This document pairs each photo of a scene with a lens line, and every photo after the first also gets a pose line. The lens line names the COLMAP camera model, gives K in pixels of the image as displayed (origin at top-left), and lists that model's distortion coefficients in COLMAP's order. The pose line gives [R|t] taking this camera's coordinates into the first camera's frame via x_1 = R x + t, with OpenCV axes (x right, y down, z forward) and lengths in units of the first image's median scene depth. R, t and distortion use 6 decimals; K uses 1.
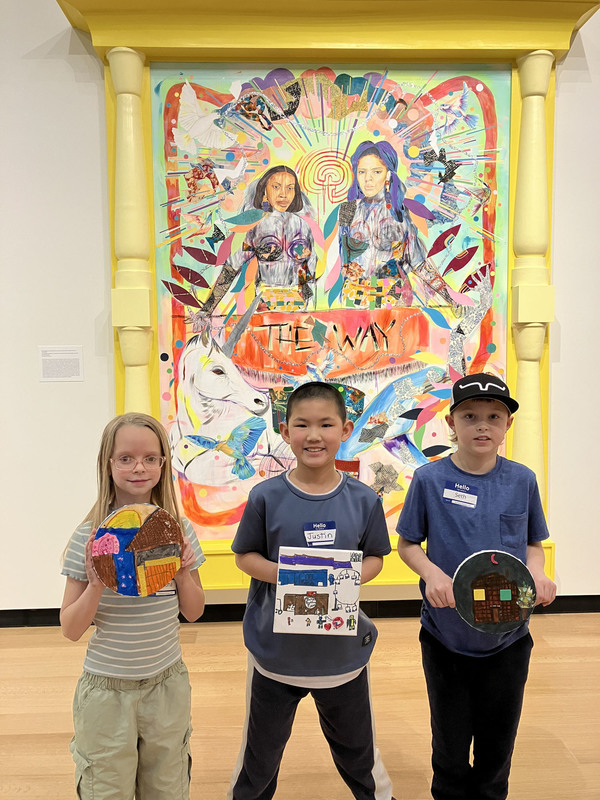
lens RADIAL K [[663.1, 0, 296.8], [0, 663.1, 397.9], [0, 0, 1]] dist [0.048640, -0.037377]
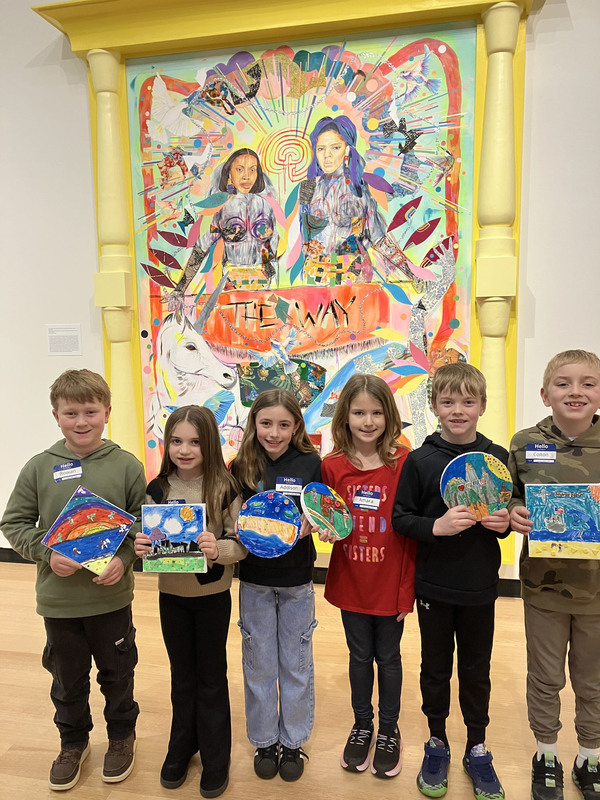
lens RADIAL K [[663.1, 0, 302.1], [0, 663.1, 402.1], [0, 0, 1]] dist [0.048640, -0.037377]
pose [[0.966410, 0.023735, -0.255907, 0.336032], [-0.009342, 0.998313, 0.057312, -0.014787], [0.256836, -0.052996, 0.965001, 0.001295]]
